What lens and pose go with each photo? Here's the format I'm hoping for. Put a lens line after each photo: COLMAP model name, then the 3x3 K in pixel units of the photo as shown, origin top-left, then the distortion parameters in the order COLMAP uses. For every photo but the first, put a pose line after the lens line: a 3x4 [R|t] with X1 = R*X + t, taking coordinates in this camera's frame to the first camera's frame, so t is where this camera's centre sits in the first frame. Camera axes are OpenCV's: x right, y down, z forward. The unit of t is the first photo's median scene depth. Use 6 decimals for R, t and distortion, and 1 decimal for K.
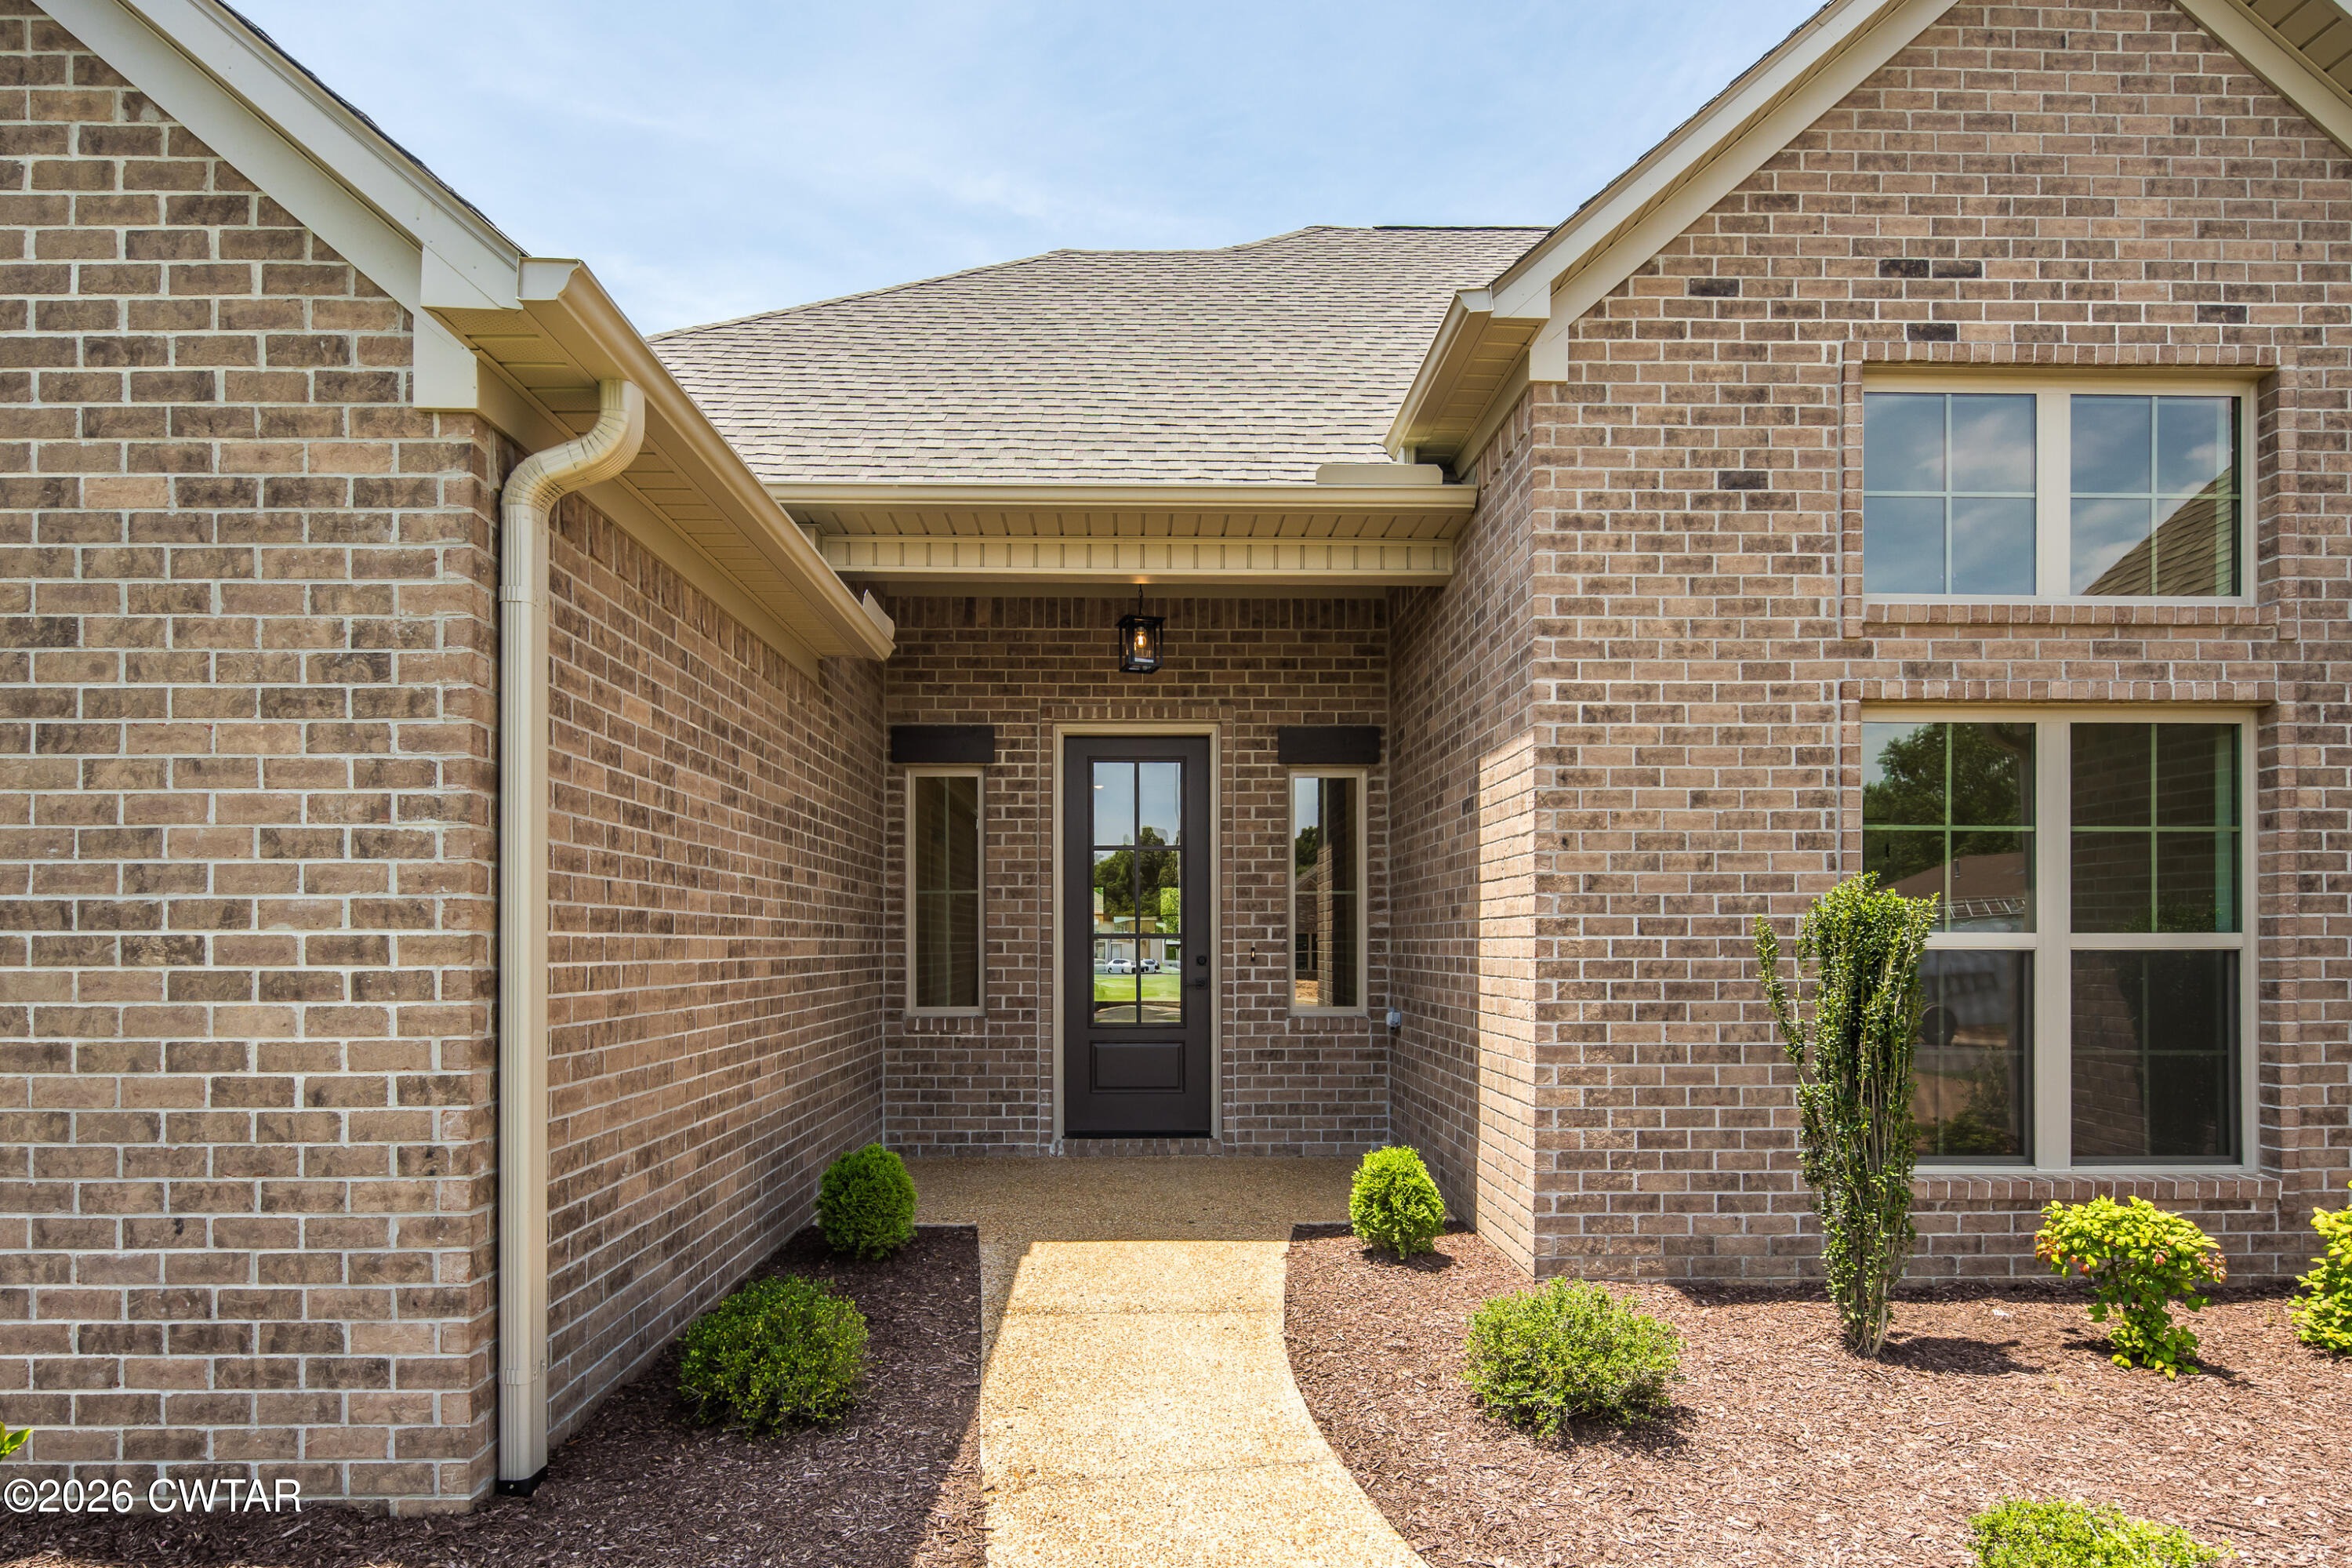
lens RADIAL K [[1168.0, 0, 1173.4], [0, 1168.0, 935.5], [0, 0, 1]] dist [-0.000312, -0.001180]
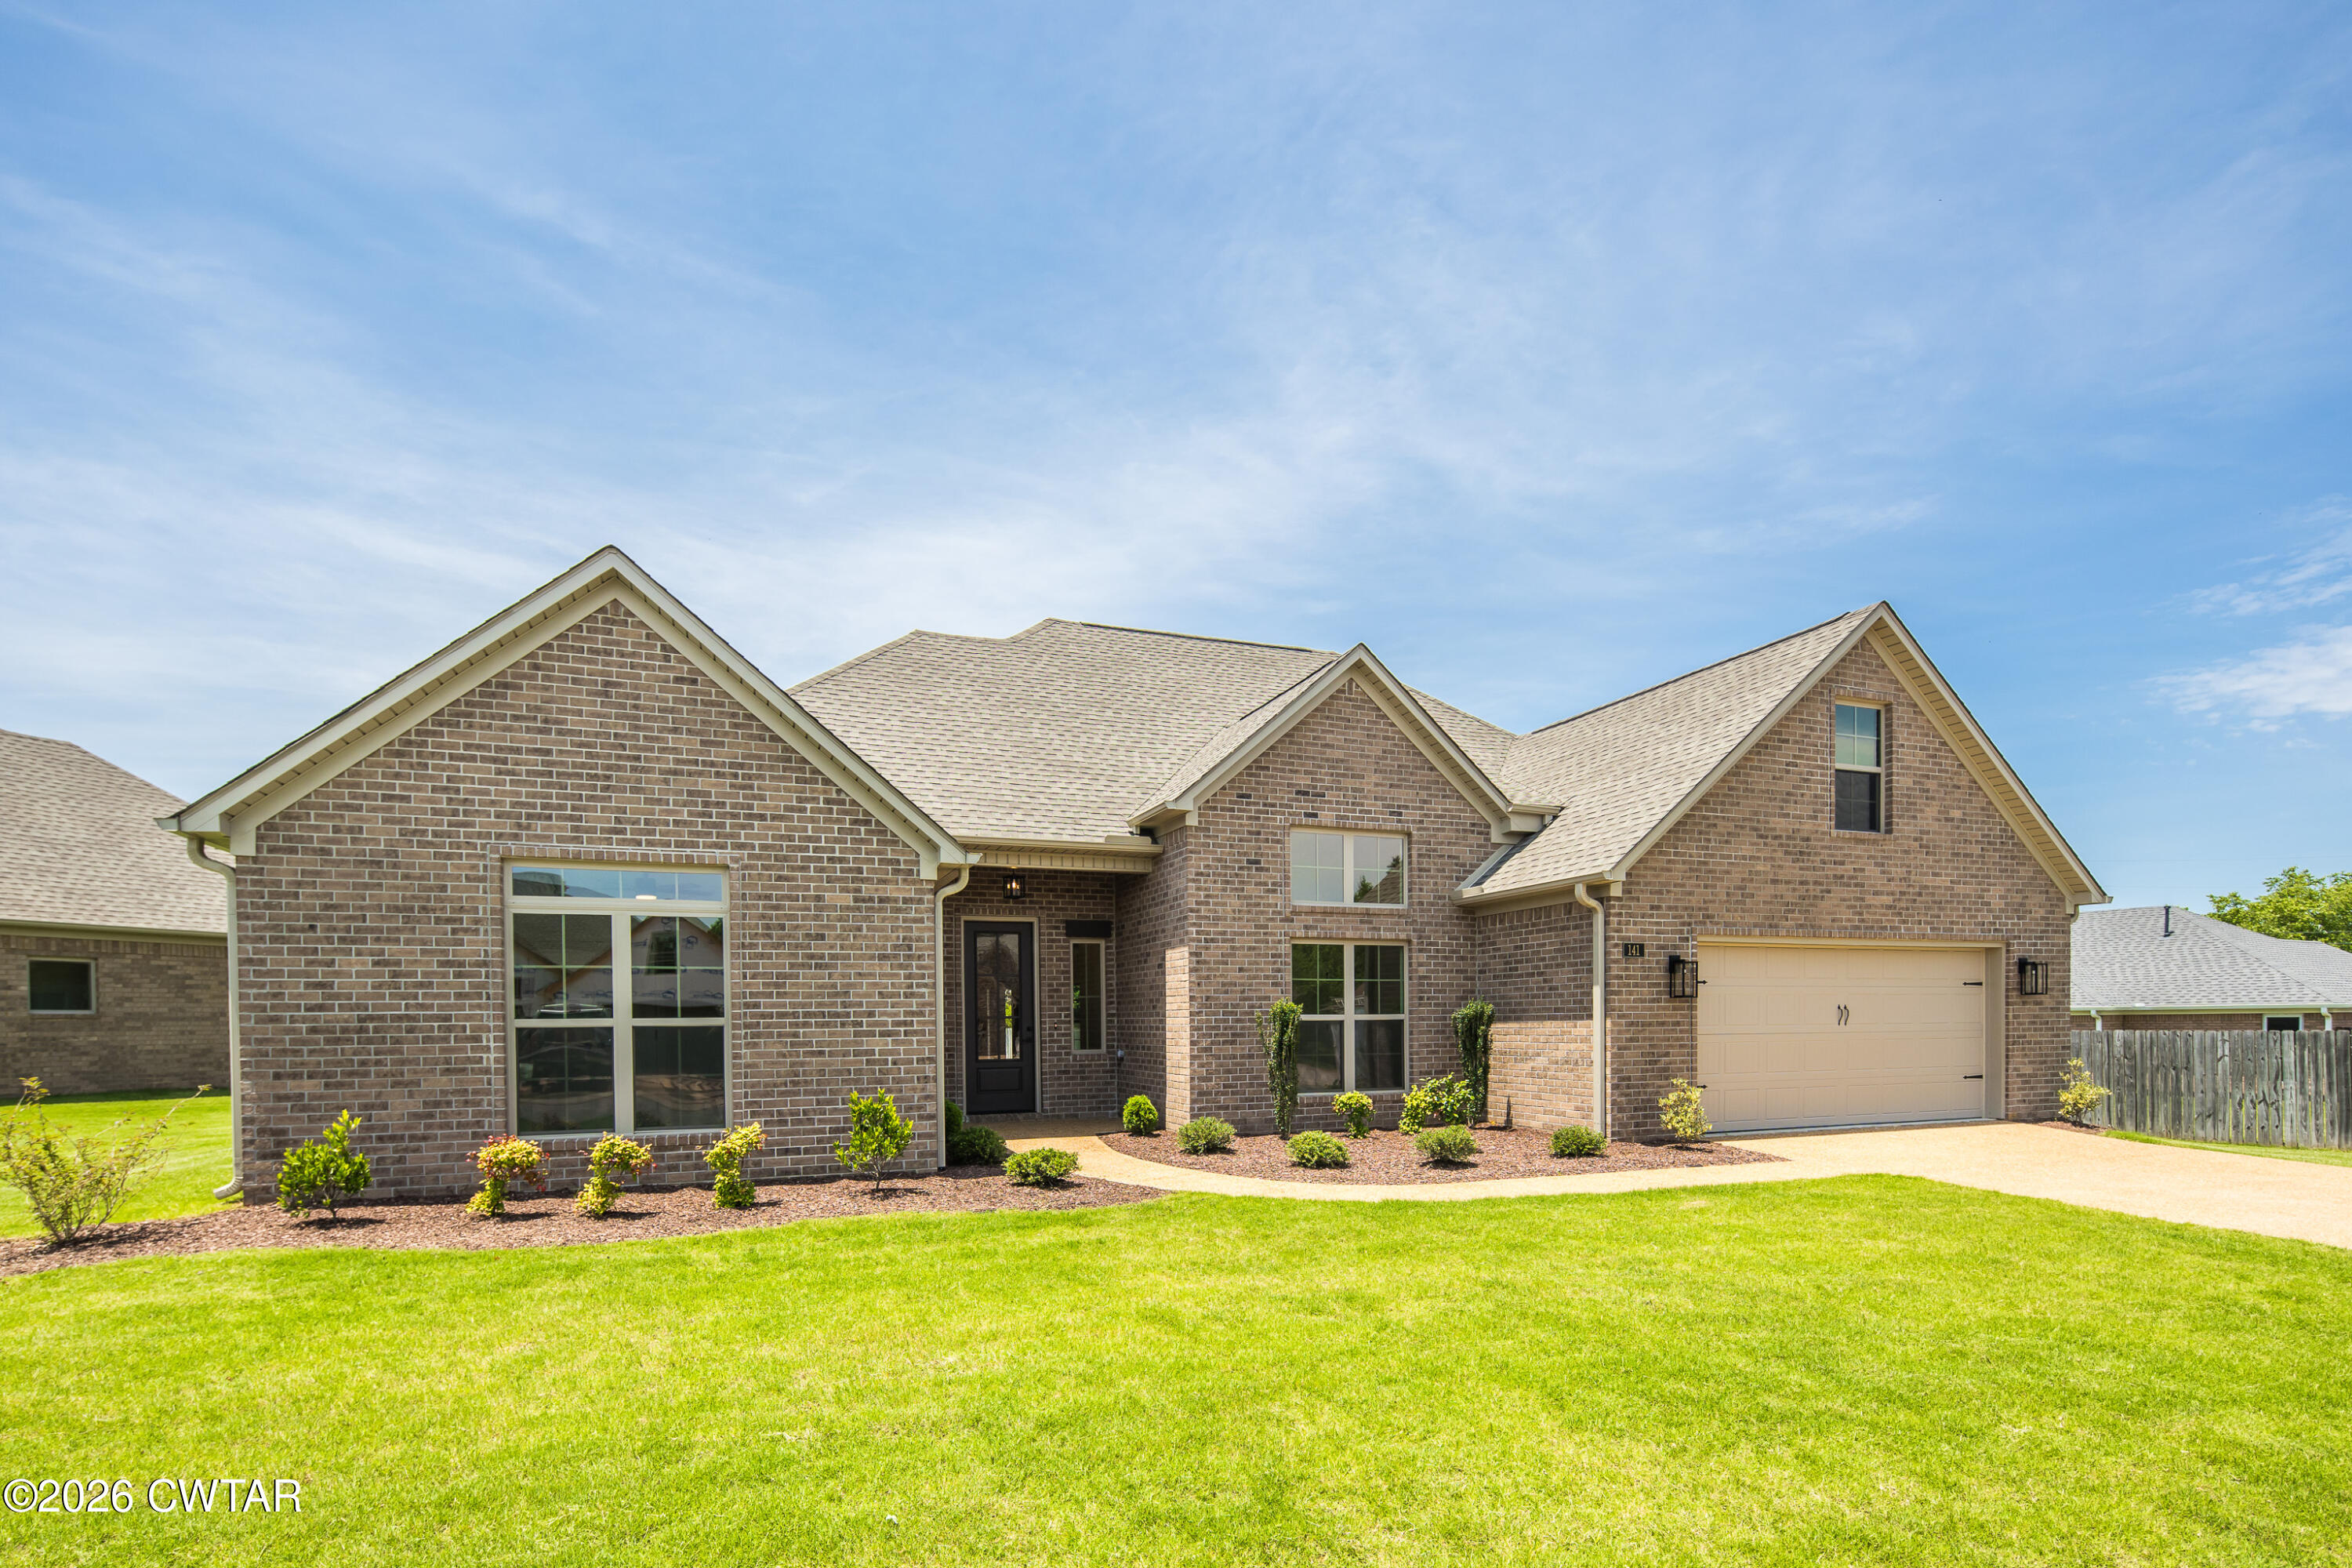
lens RADIAL K [[1168.0, 0, 1173.4], [0, 1168.0, 935.5], [0, 0, 1]] dist [-0.000312, -0.001180]
pose [[0.942487, 0.016035, 0.333858, -0.853710], [0.006336, 0.997812, -0.065809, -0.012778], [-0.334182, 0.064140, 0.940323, -2.110161]]
